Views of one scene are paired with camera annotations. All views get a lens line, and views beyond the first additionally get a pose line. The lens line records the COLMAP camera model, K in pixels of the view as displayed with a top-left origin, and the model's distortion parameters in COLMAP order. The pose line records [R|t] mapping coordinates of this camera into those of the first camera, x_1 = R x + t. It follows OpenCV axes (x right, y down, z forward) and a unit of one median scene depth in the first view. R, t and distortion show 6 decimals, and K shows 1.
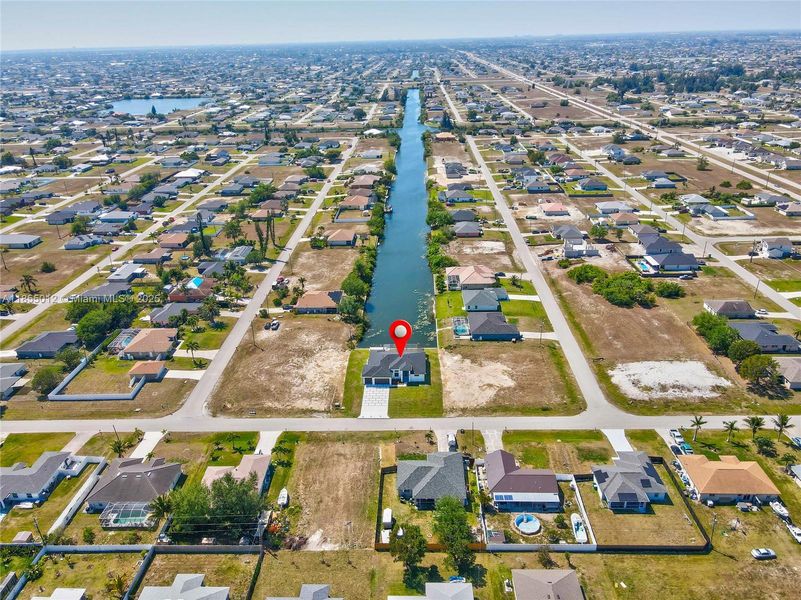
lens RADIAL K [[611.4, 0, 402.6], [0, 611.4, 297.0], [0, 0, 1]] dist [0.005245, 0.010522]
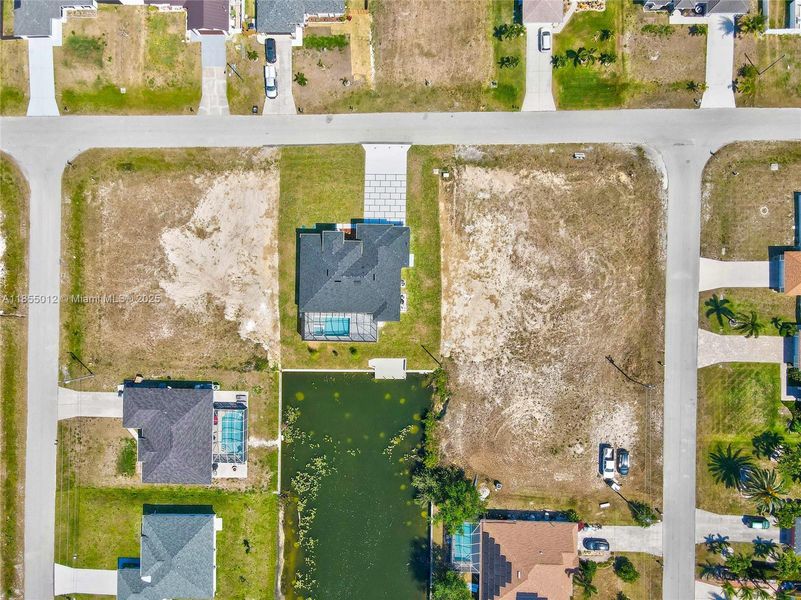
lens RADIAL K [[611.4, 0, 402.6], [0, 611.4, 297.0], [0, 0, 1]] dist [0.005245, 0.010522]
pose [[-0.997394, 0.013718, 0.070838, -0.104721], [0.059886, -0.390248, 0.918760, -0.447769], [0.040248, 0.920608, 0.388409, 0.865288]]
